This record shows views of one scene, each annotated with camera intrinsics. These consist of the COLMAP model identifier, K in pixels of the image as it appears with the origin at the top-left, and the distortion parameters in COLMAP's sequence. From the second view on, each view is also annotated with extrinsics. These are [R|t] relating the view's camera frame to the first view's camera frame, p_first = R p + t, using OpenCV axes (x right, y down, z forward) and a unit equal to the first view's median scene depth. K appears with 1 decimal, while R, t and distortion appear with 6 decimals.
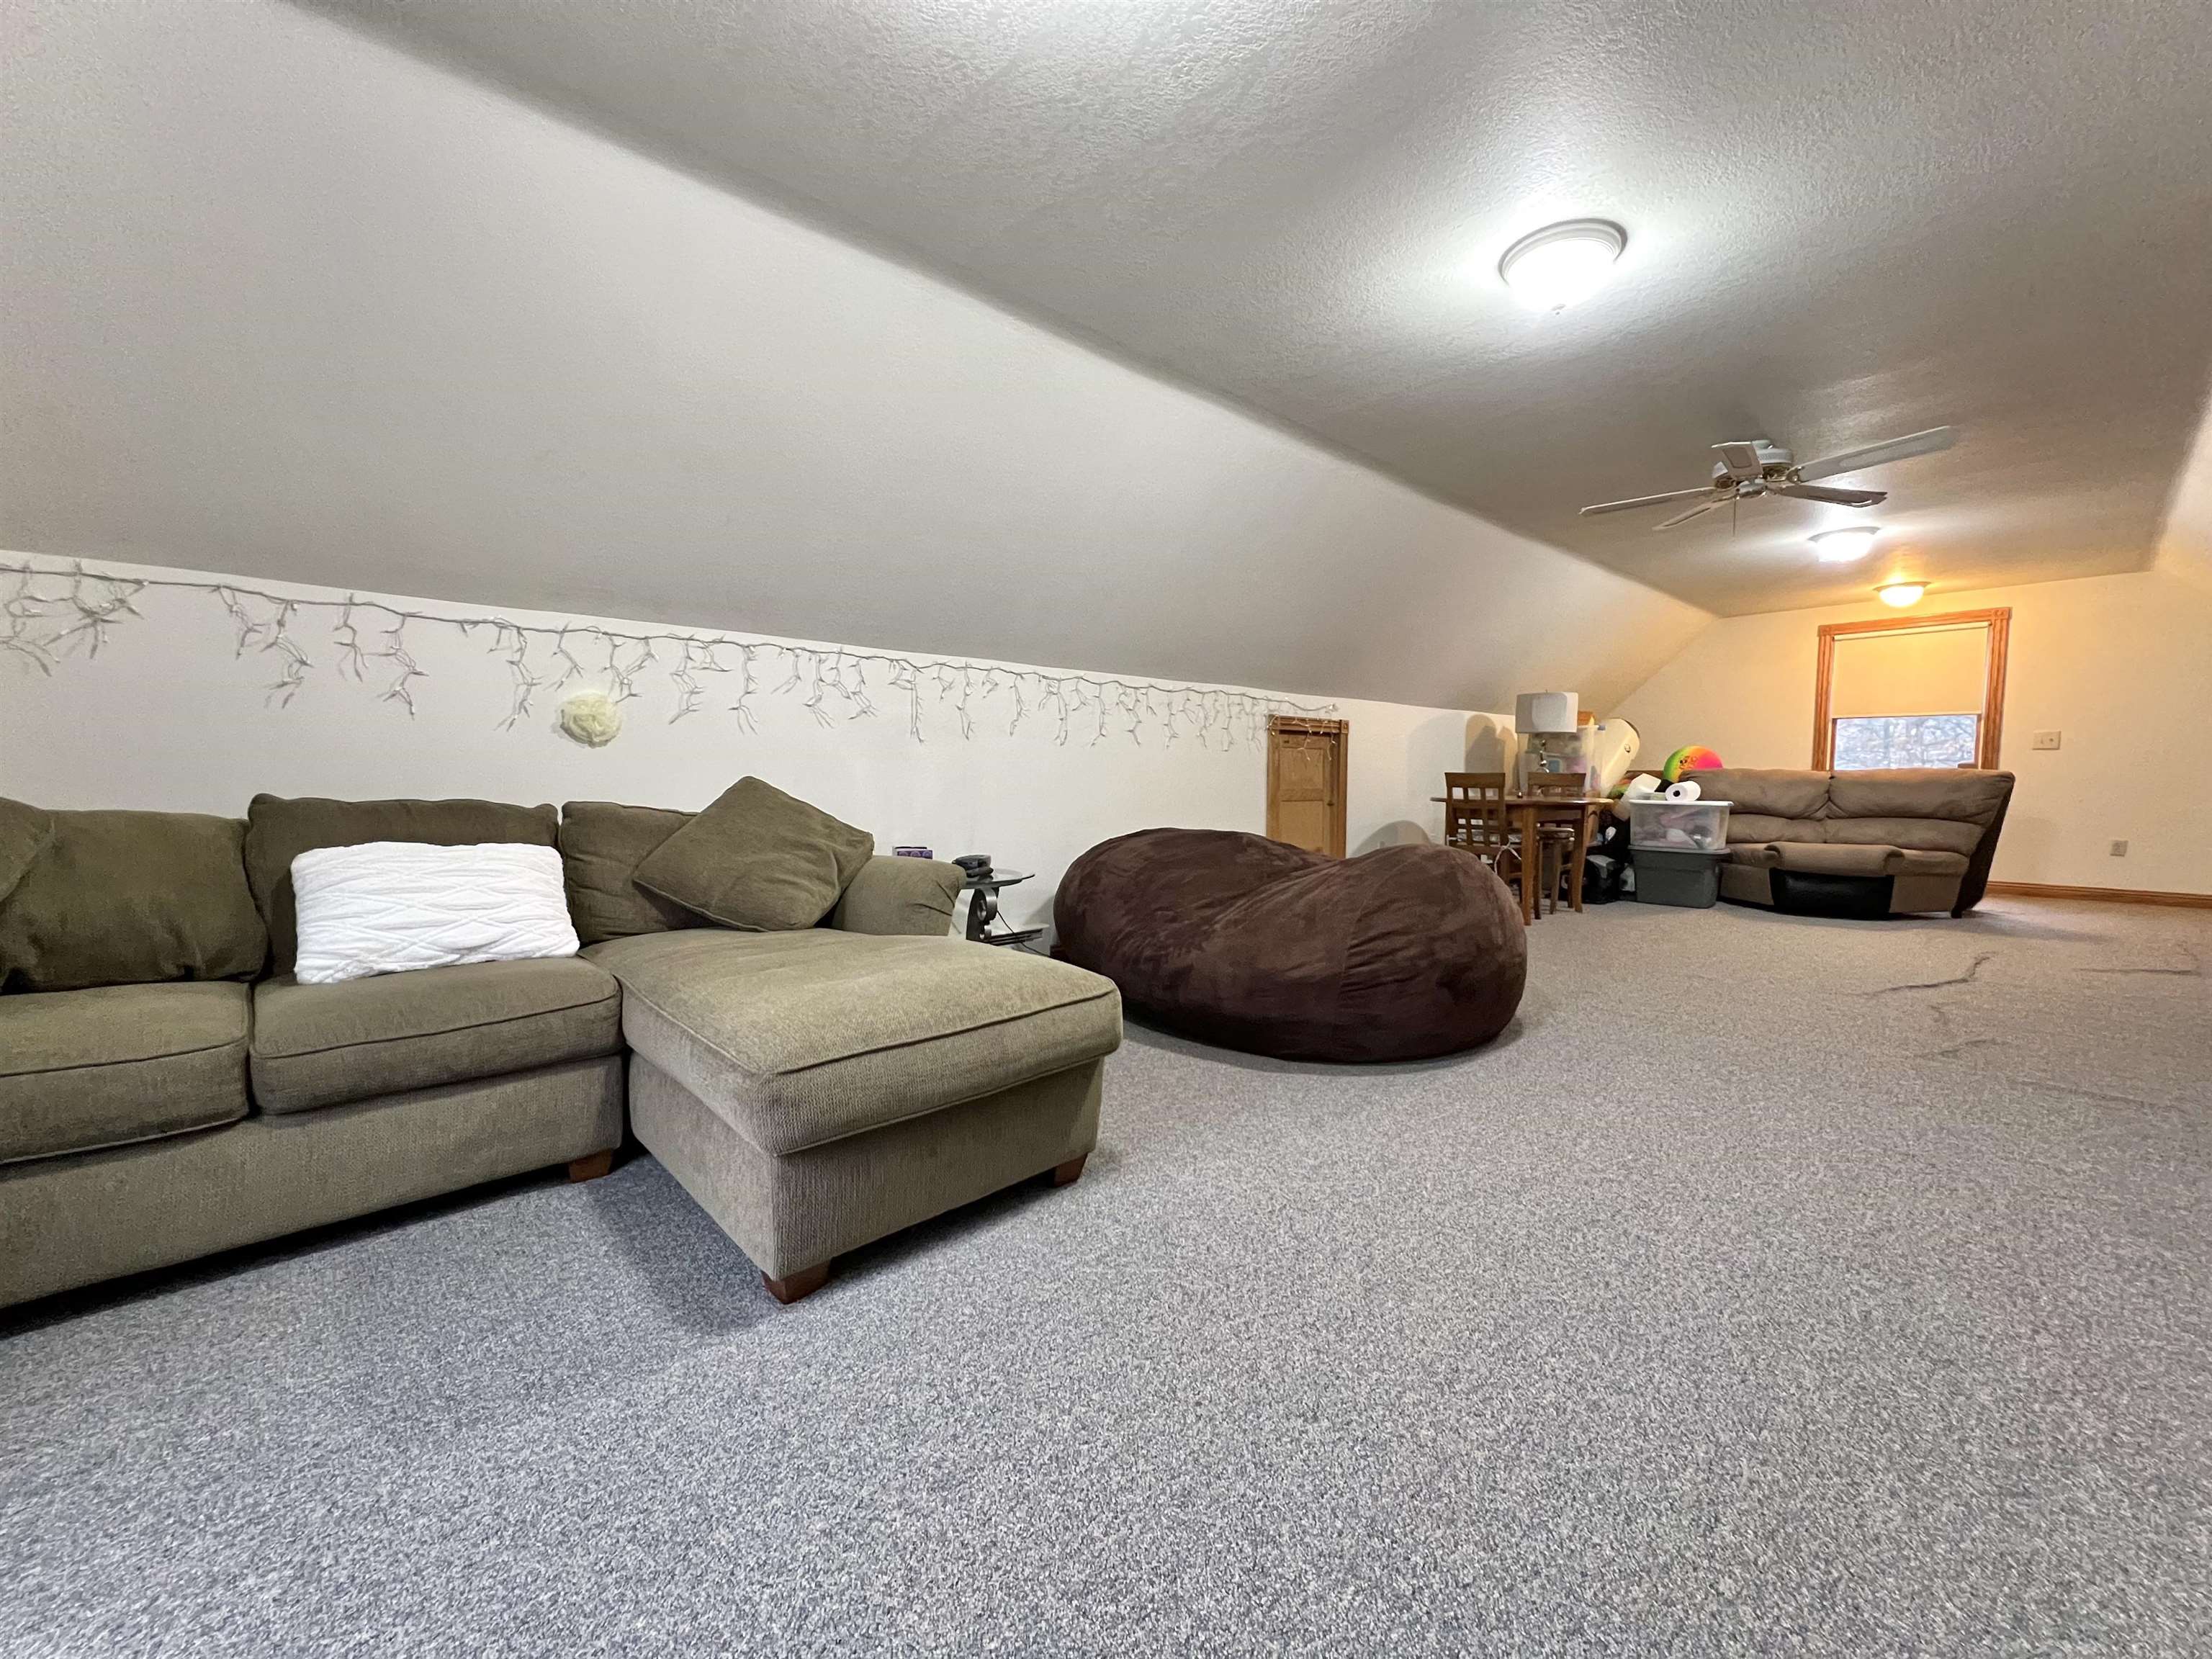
lens RADIAL K [[885.6, 0, 1109.0], [0, 885.6, 831.7], [0, 0, 1]] dist [0.000092, 0.000412]
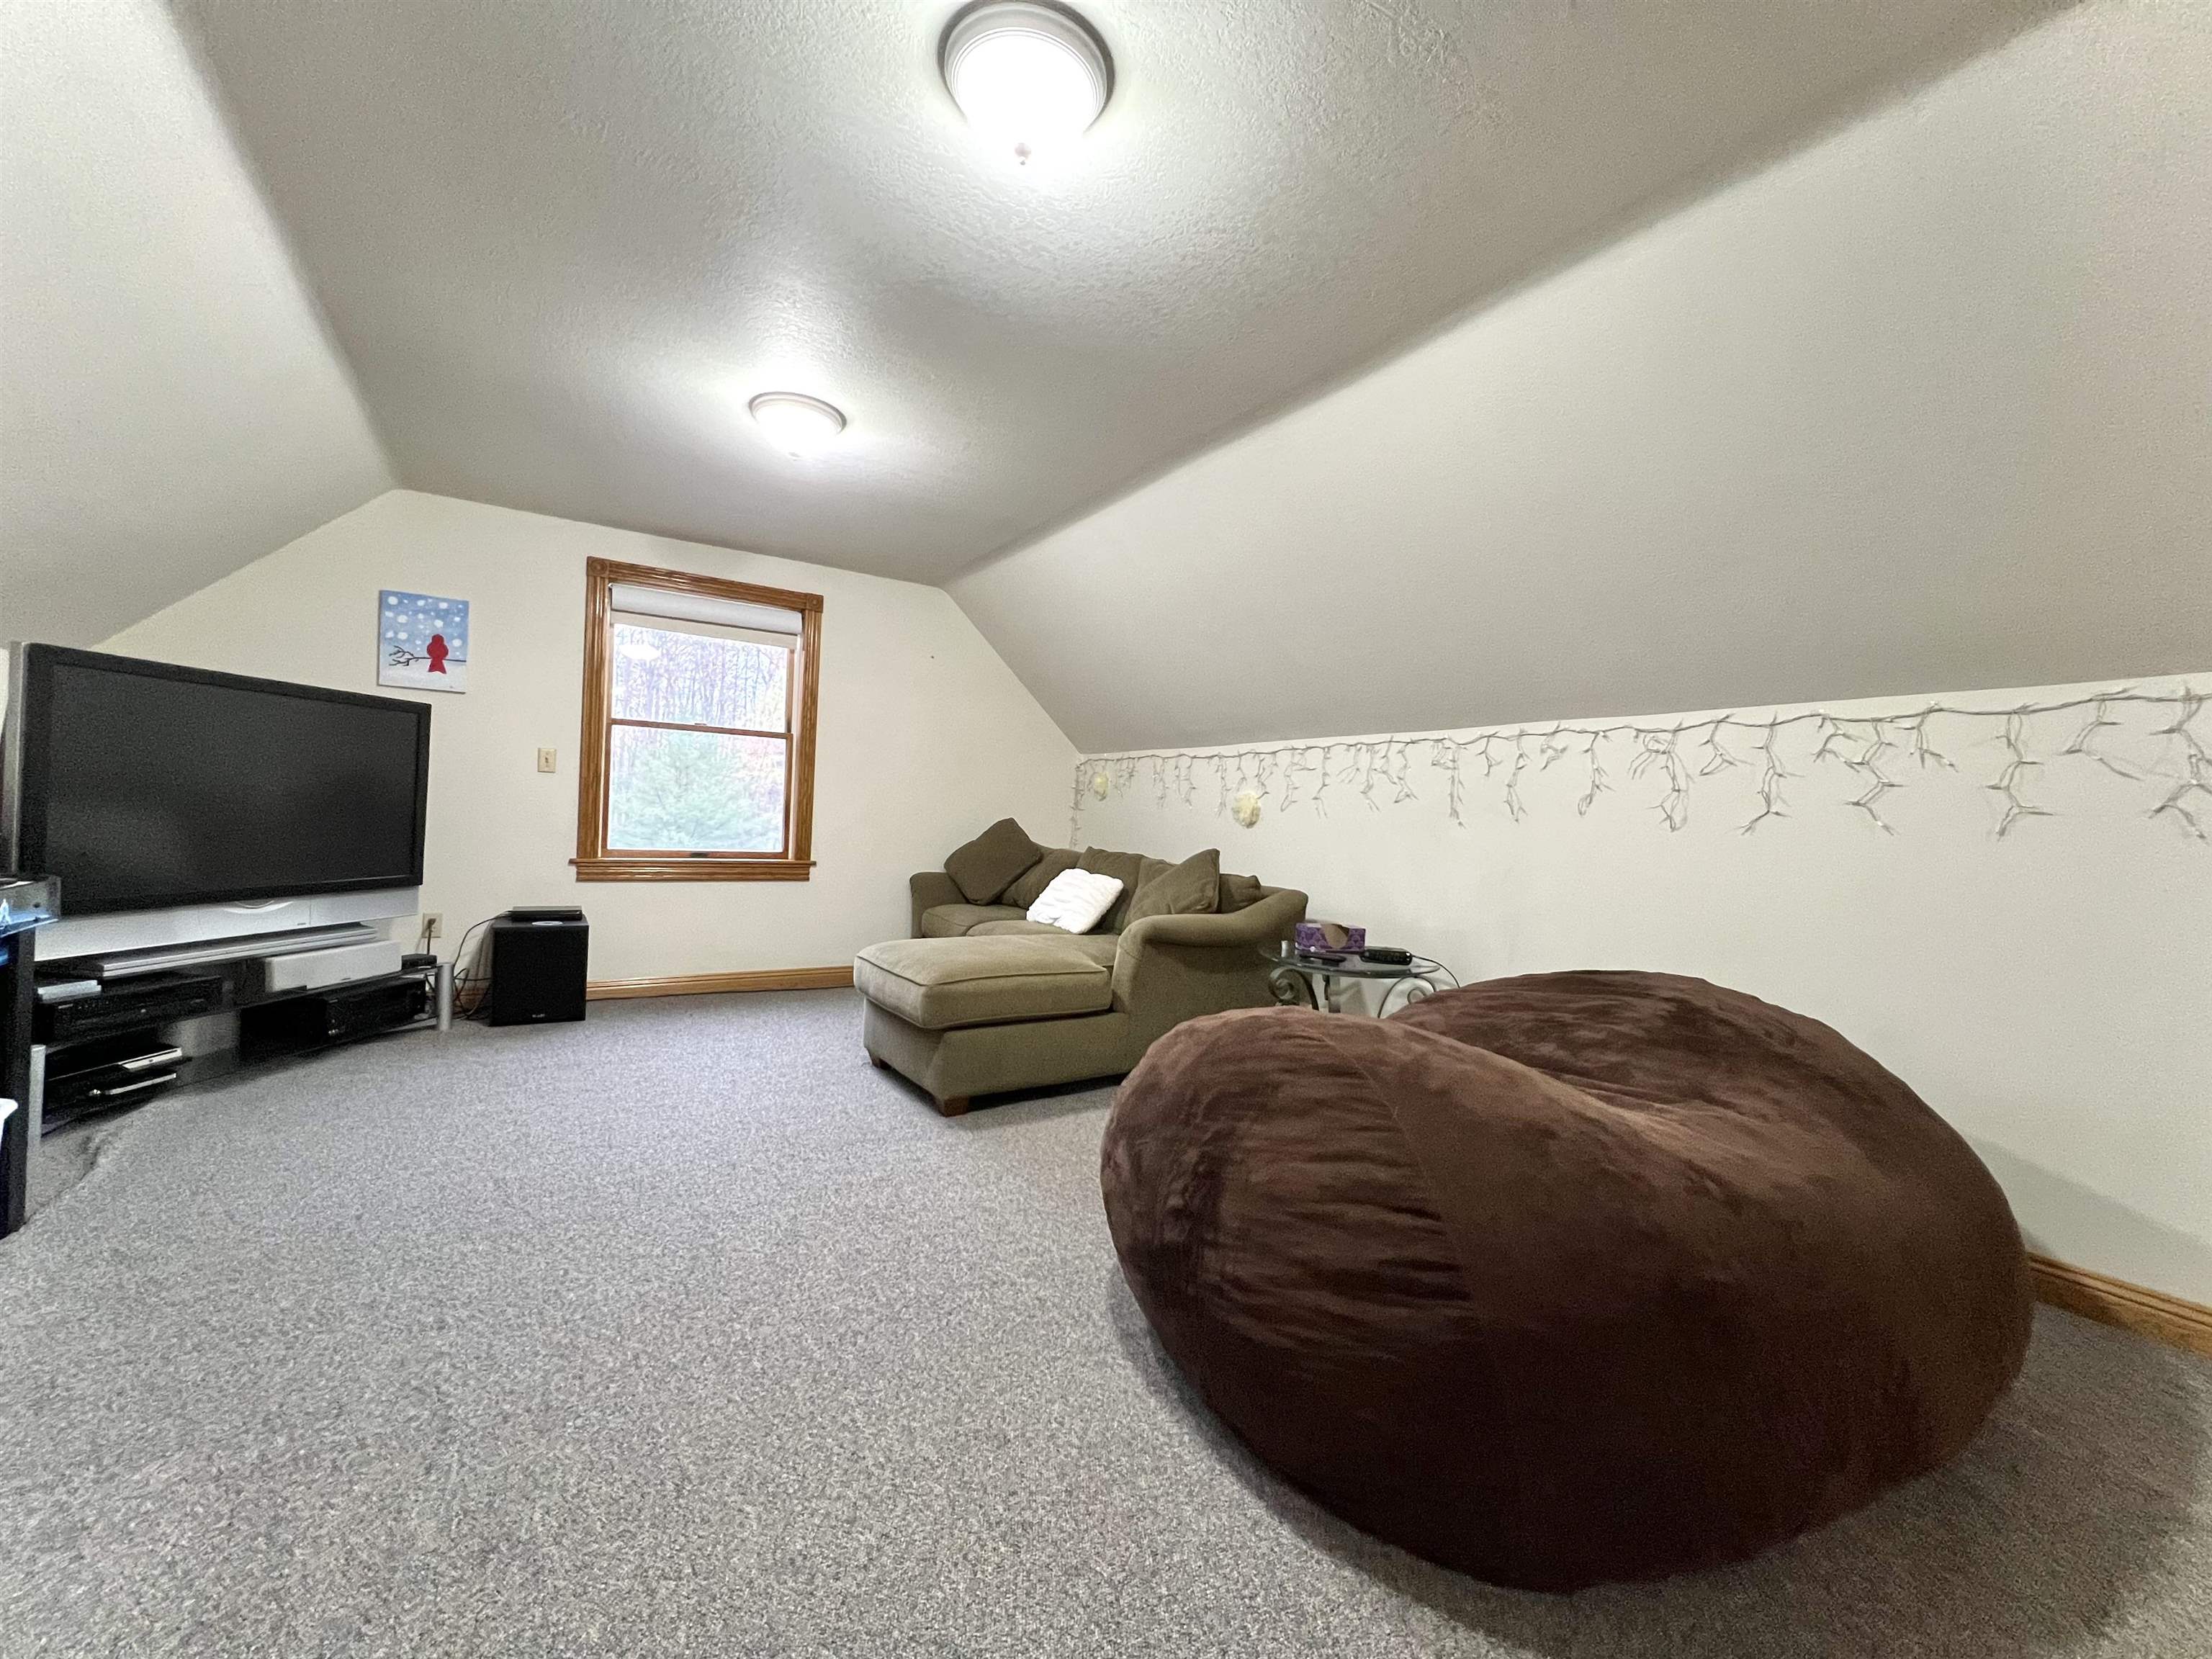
lens RADIAL K [[885.6, 0, 1109.0], [0, 885.6, 831.7], [0, 0, 1]] dist [0.000092, 0.000412]
pose [[-0.166566, -0.010755, -0.985972, 0.736857], [-0.121617, 0.992529, 0.009719, -0.060060], [0.978501, 0.121530, -0.166629, 0.798790]]
